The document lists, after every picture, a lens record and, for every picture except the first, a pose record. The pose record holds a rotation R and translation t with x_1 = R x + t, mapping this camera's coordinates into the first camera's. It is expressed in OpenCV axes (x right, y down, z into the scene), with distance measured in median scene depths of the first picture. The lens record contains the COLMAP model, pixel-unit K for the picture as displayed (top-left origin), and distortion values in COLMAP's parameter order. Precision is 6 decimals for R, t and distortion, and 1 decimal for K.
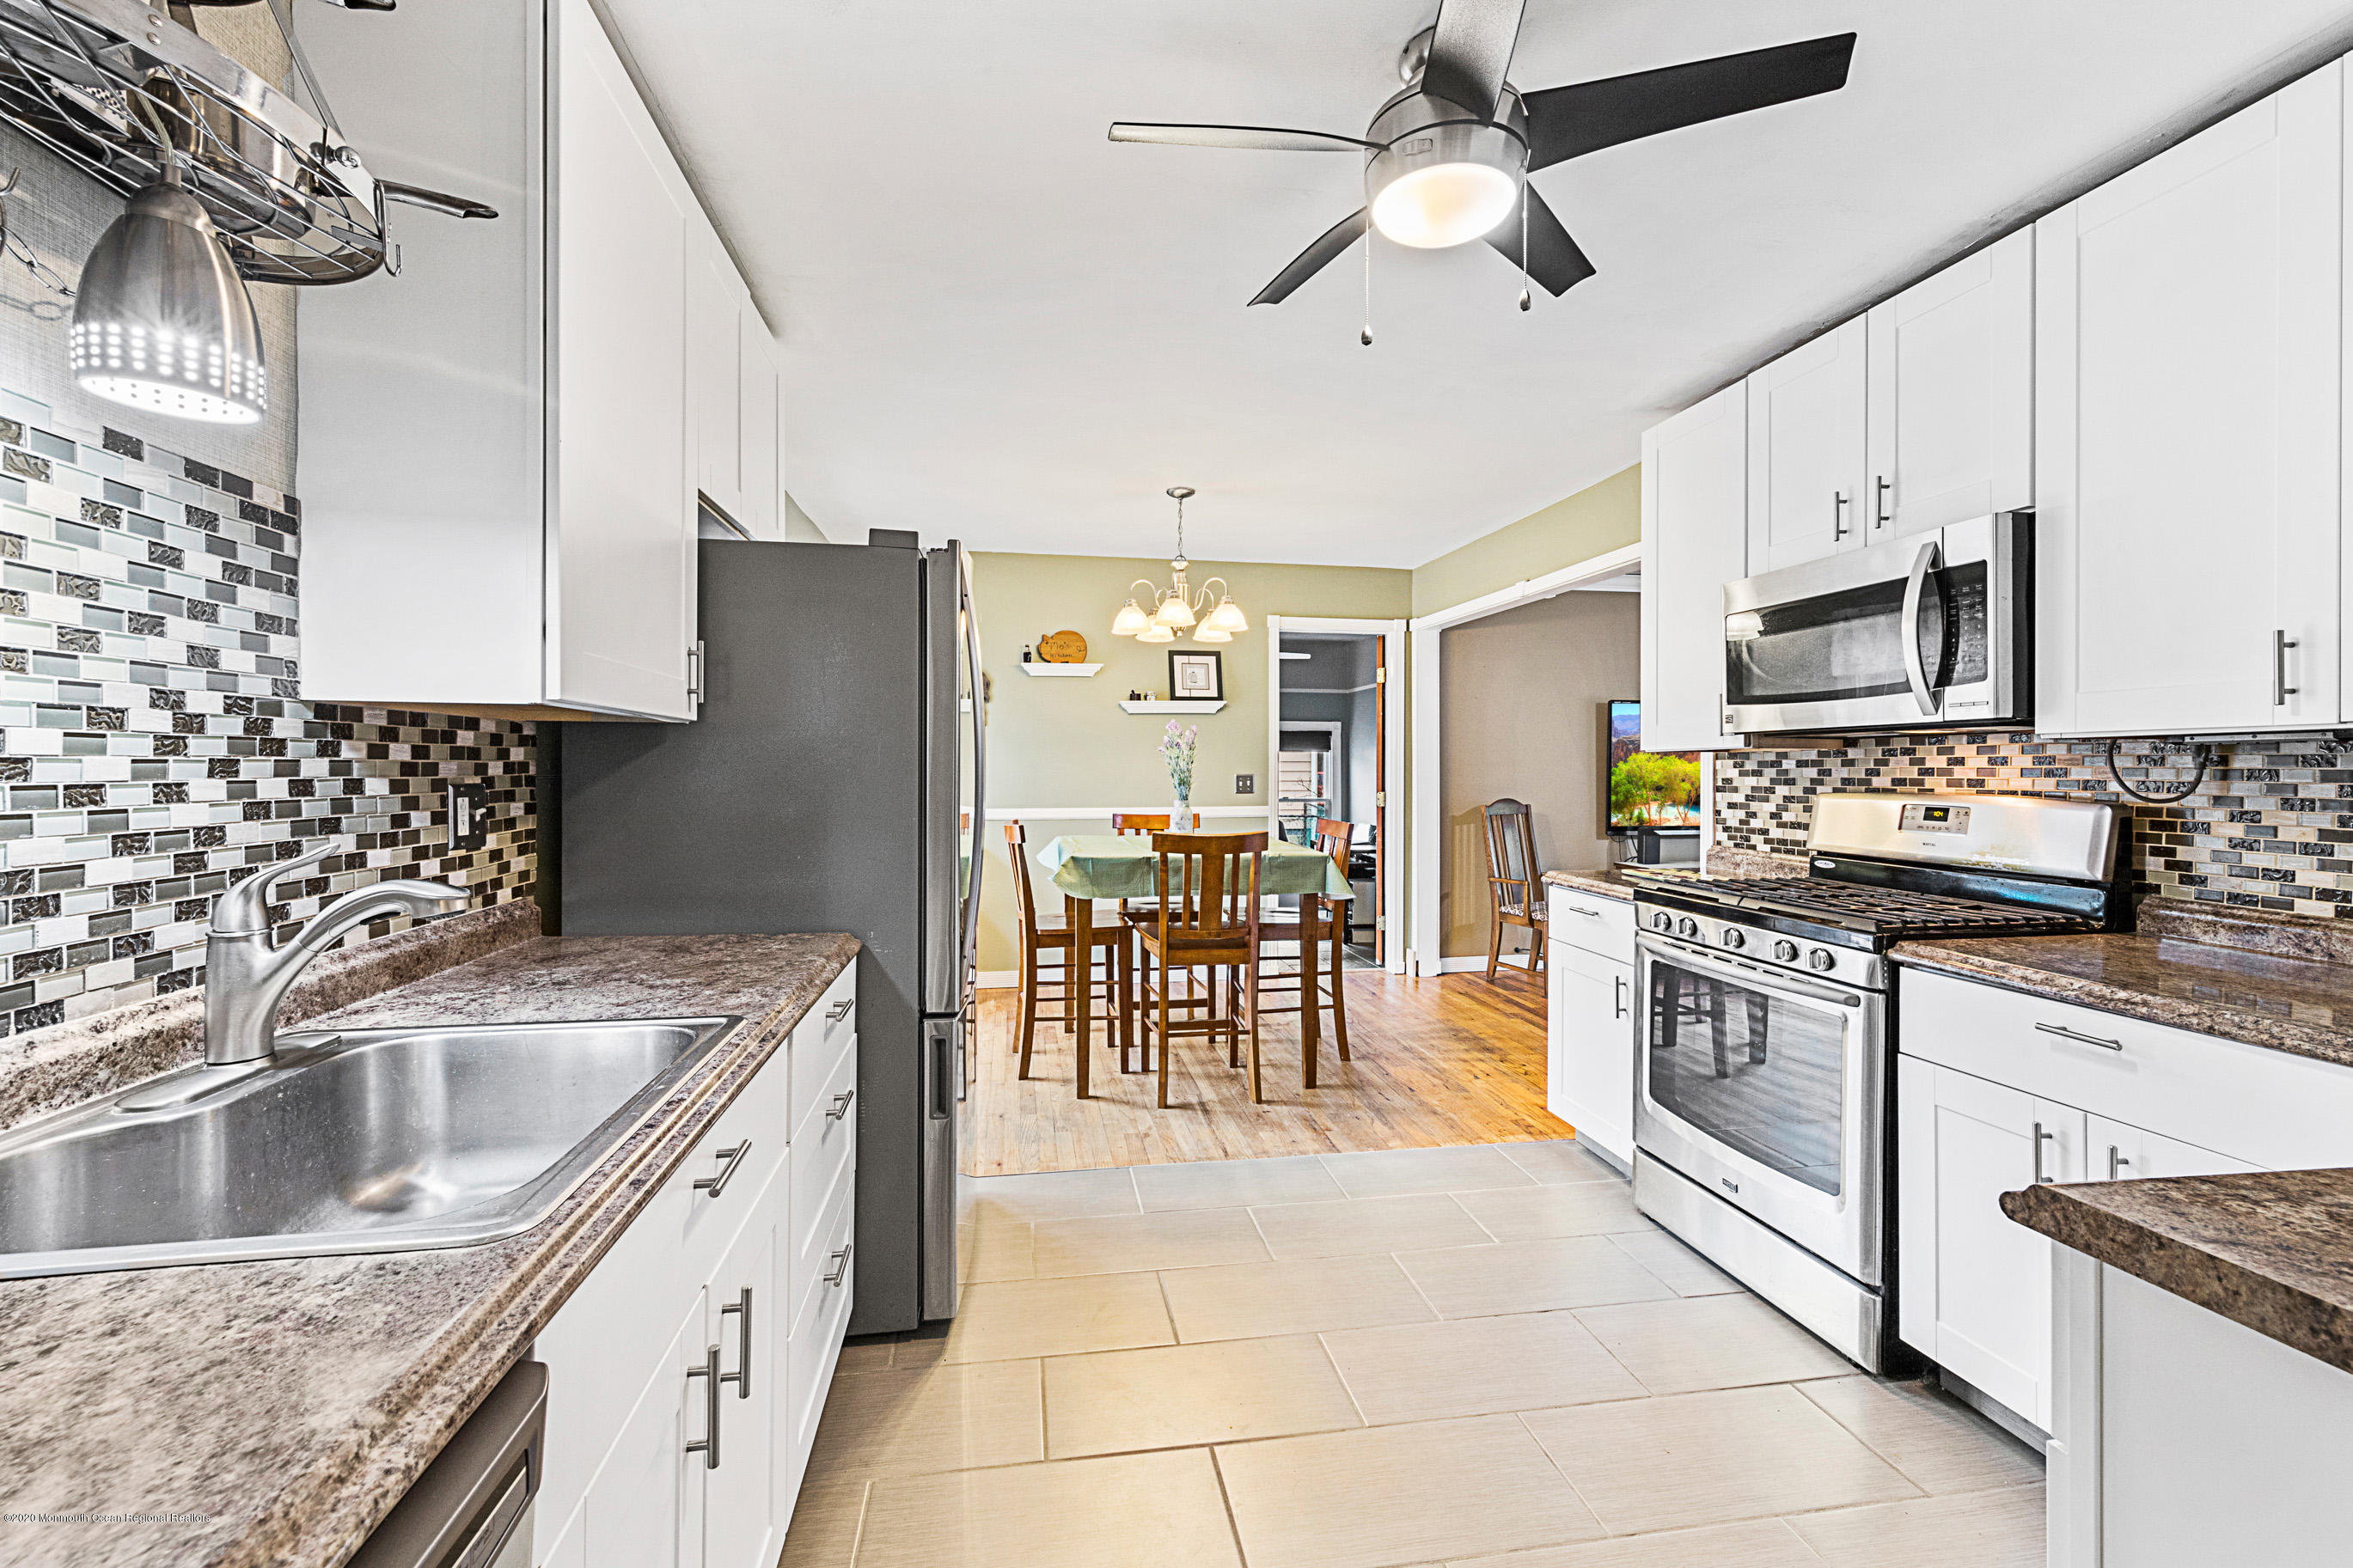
lens RADIAL K [[953.6, 0, 1173.7], [0, 953.6, 778.2], [0, 0, 1]] dist [0.009654, -0.001156]
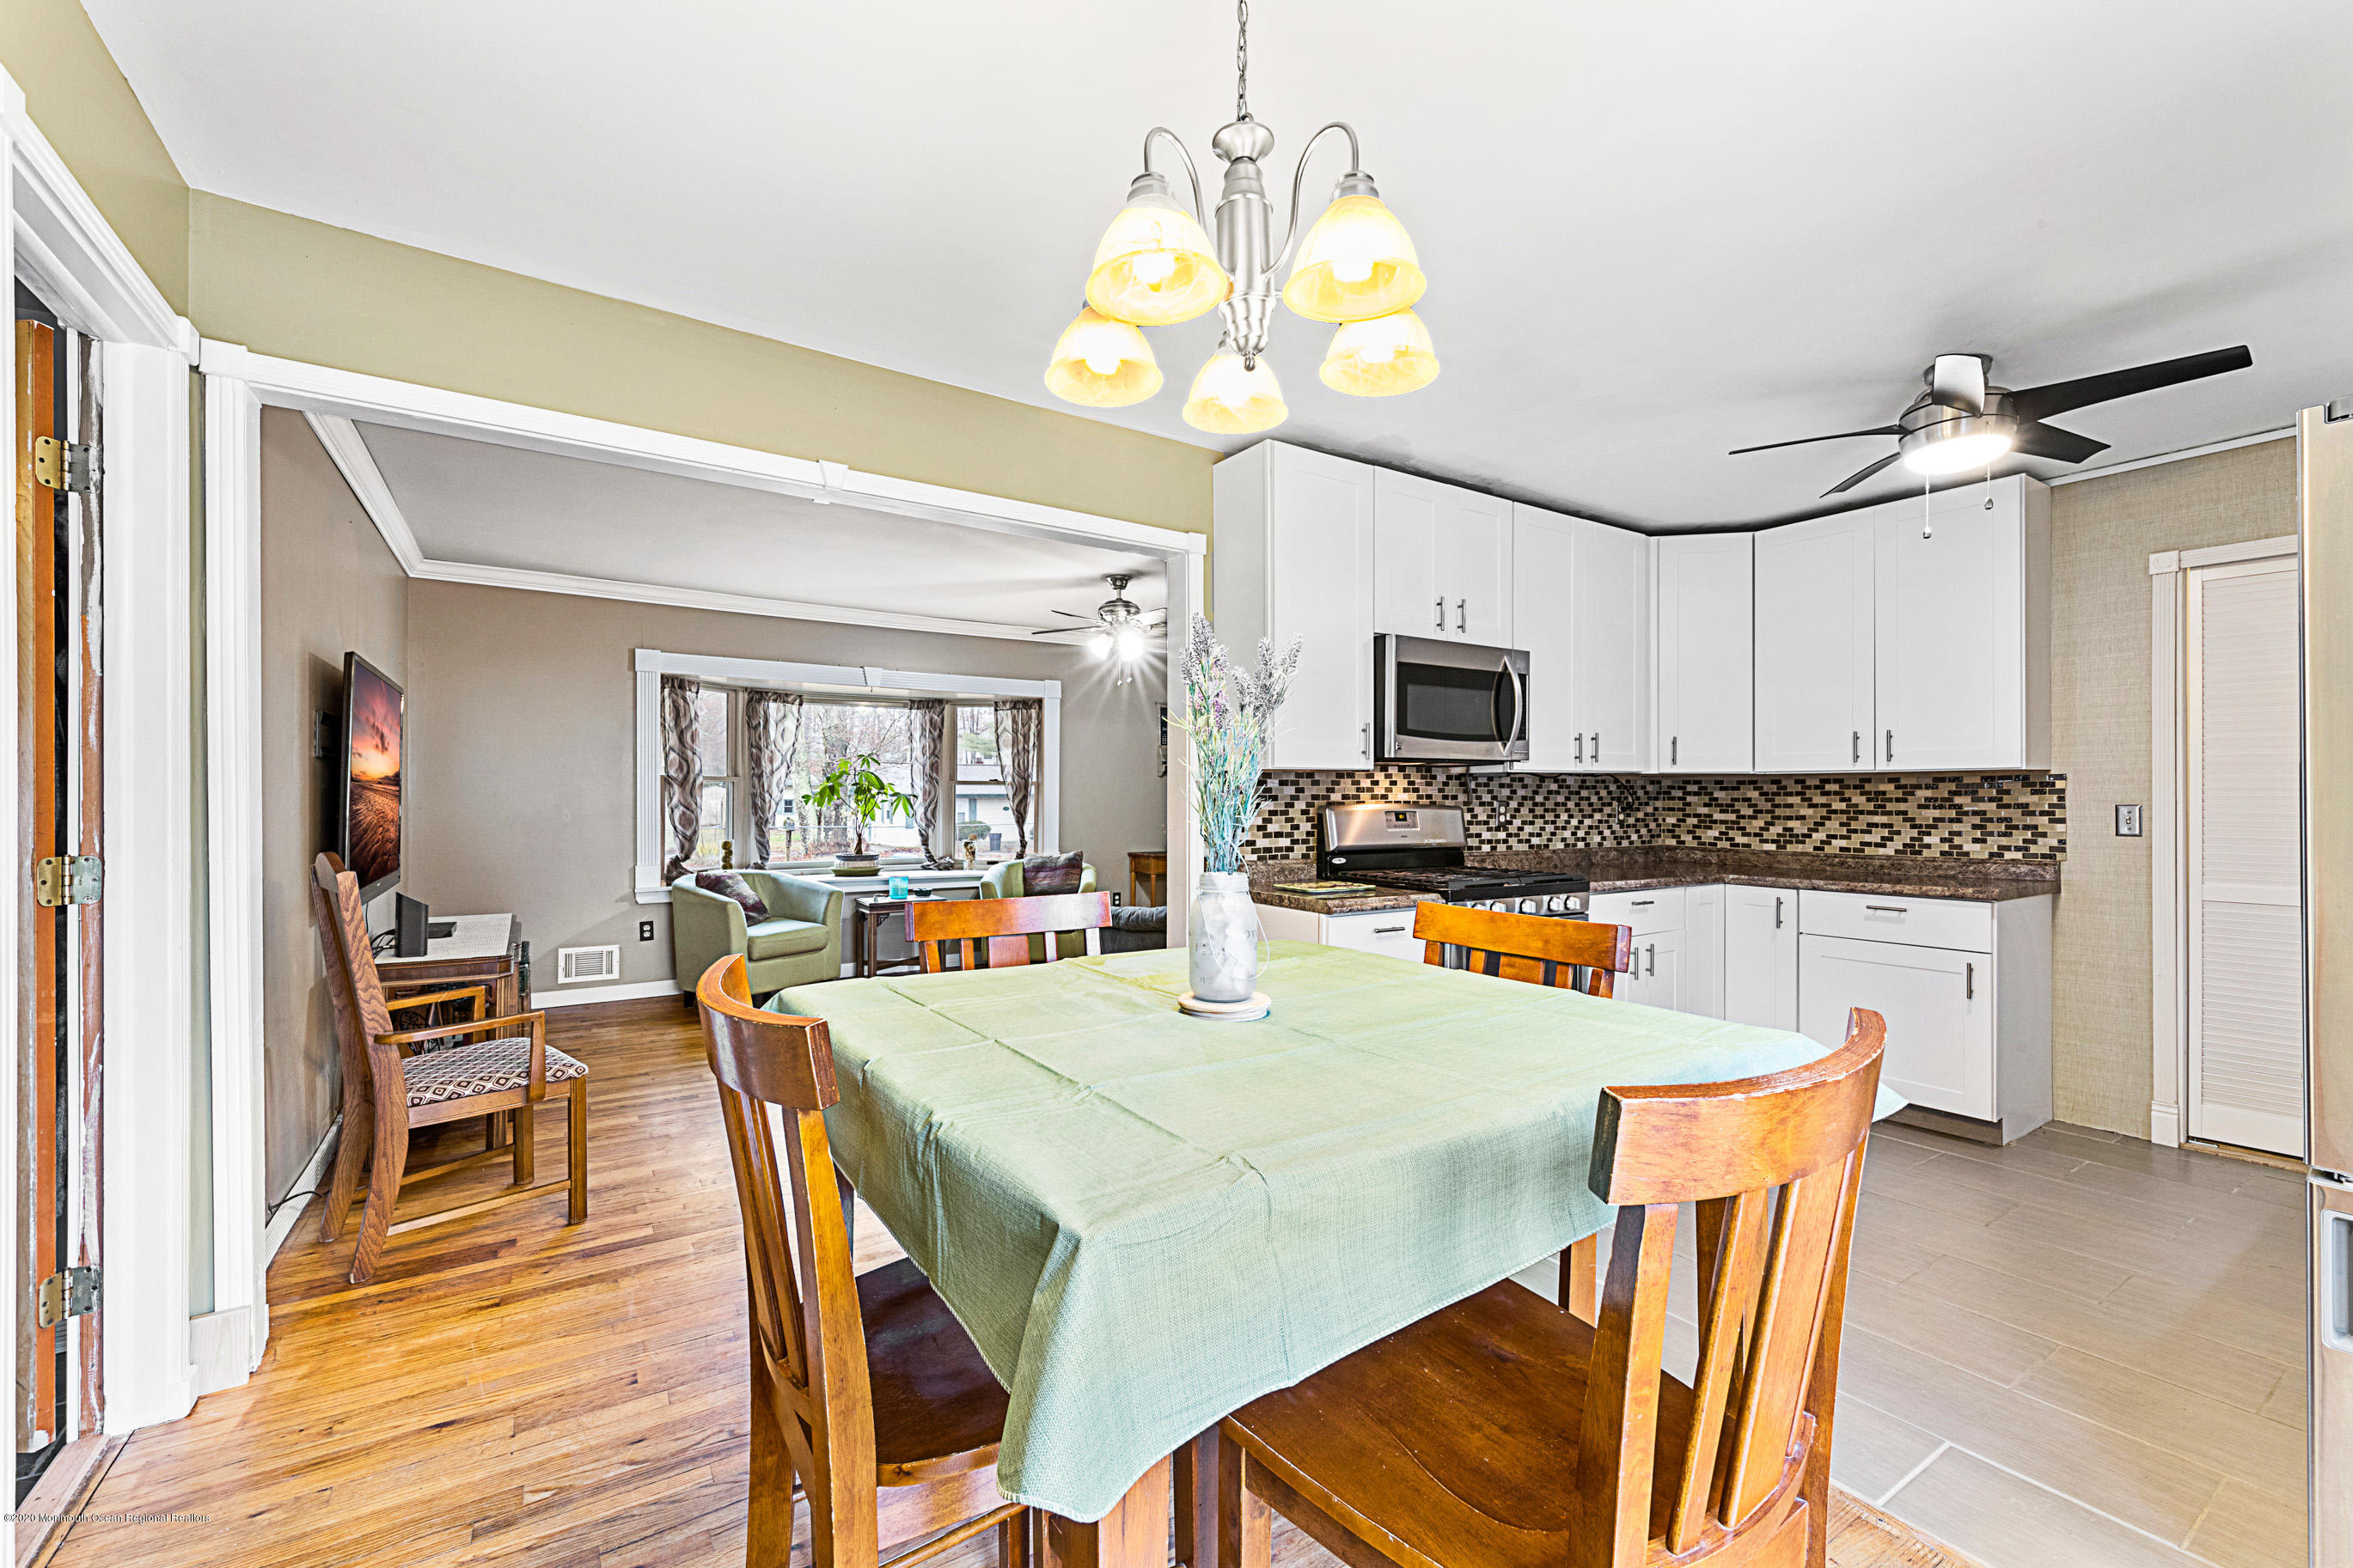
lens RADIAL K [[980.3, 0, 1164.4], [0, 980.3, 795.6], [0, 0, 1]] dist [0.003138, -0.000008]
pose [[-0.401818, -0.003293, 0.915714, -0.408981], [0.007725, 0.999946, 0.006986, -0.008848], [-0.915687, 0.009881, -0.401771, 1.625706]]
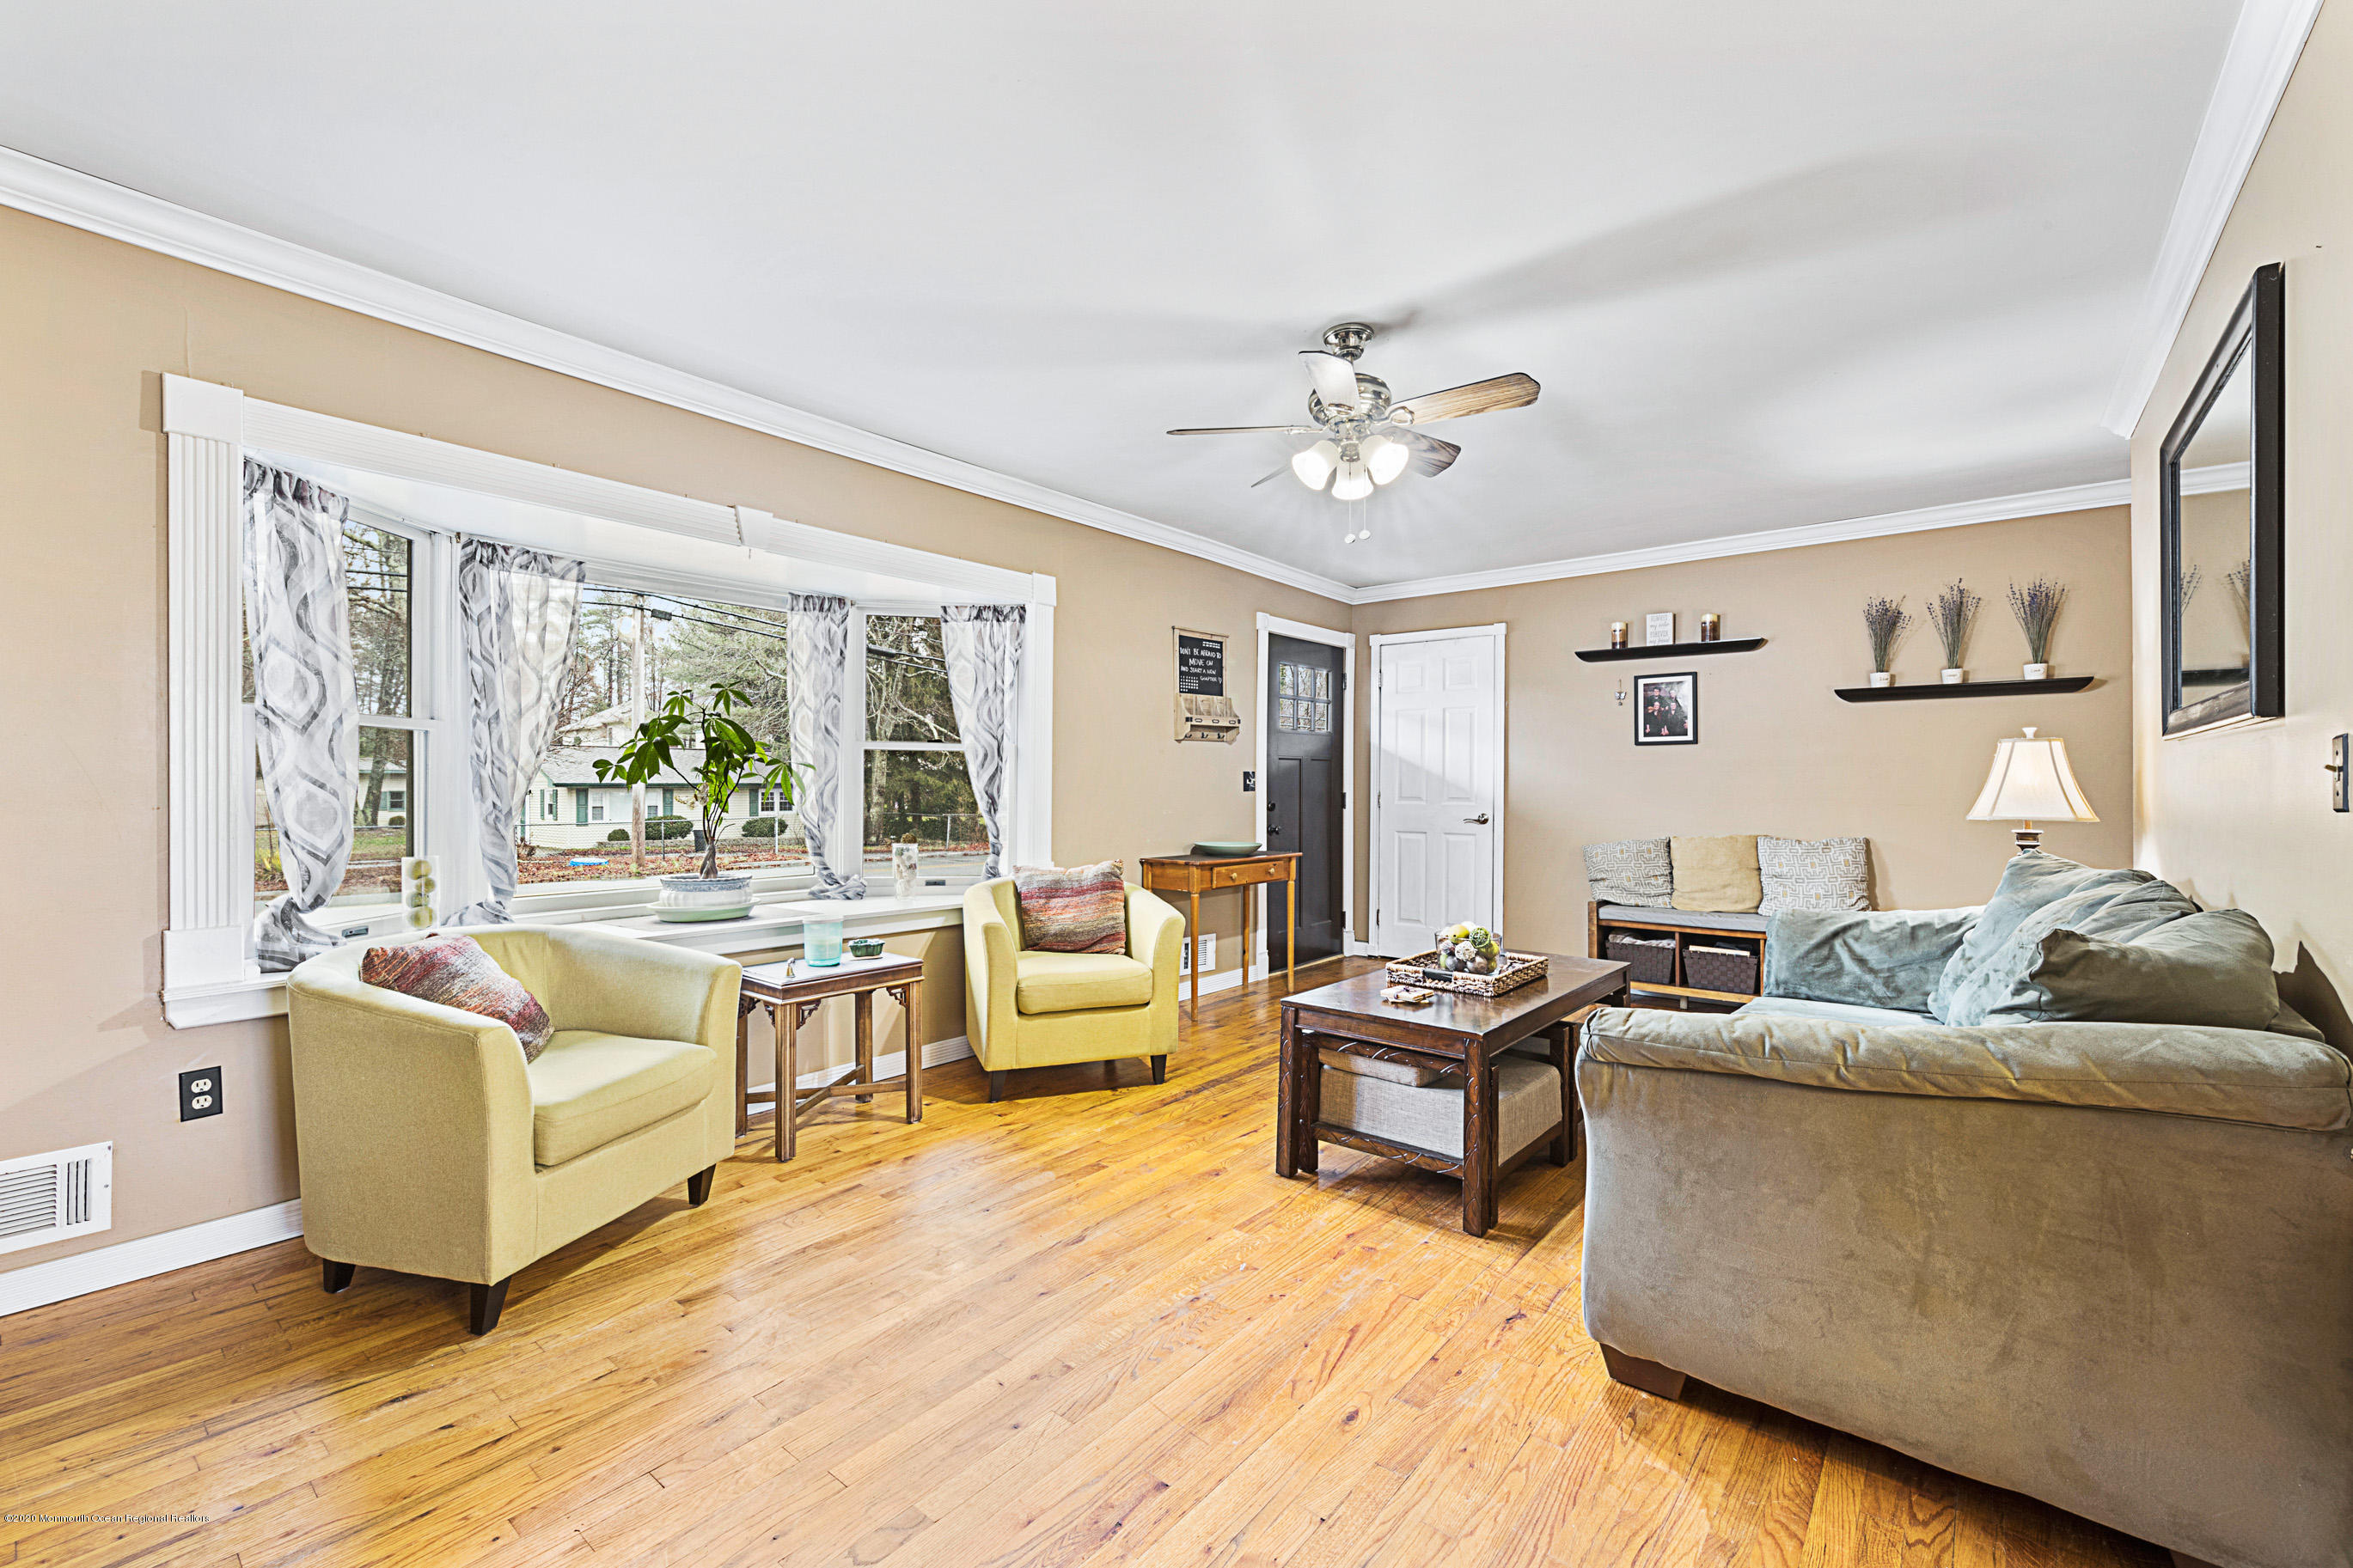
lens RADIAL K [[980.3, 0, 1173.3], [0, 980.3, 784.5], [0, 0, 1]] dist [0.003138, -0.000008]
pose [[-0.654536, -0.000860, 0.756030, 0.690807], [0.007856, 0.999938, 0.007939, 0.021648], [-0.755990, 0.011136, -0.654489, 1.711605]]
